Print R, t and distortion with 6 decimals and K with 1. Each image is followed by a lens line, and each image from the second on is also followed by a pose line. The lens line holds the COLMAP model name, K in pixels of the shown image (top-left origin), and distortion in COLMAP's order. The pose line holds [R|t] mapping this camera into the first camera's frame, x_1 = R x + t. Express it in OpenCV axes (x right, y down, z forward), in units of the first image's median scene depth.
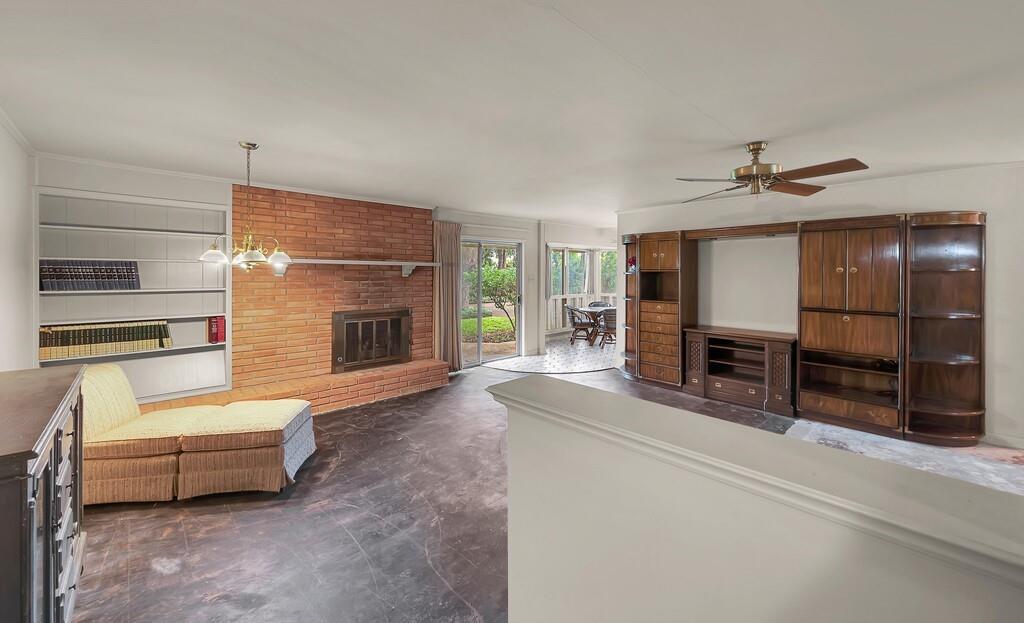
lens RADIAL K [[406.3, 0, 511.2], [0, 406.3, 273.3], [0, 0, 1]] dist [-0.002707, 0.000055]
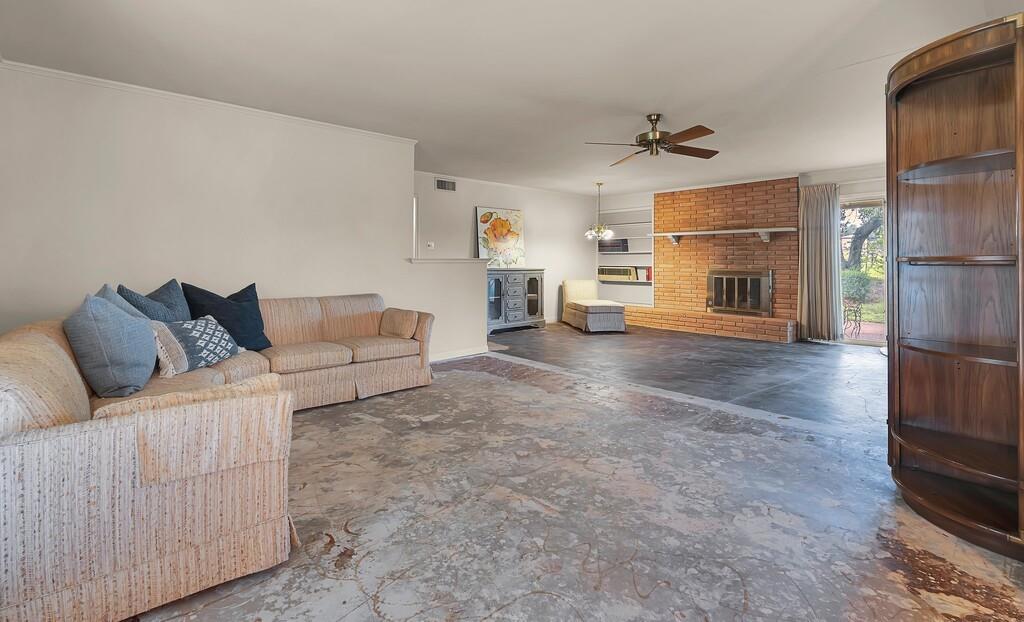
lens RADIAL K [[471.2, 0, 511.7], [0, 471.2, 255.1], [0, 0, 1]] dist [0.002322, 0.000048]
pose [[-0.022930, -0.019395, -0.999549, 1.430560], [-0.003852, 0.999806, -0.019311, 0.096885], [0.999730, 0.003408, -0.023000, 0.417643]]
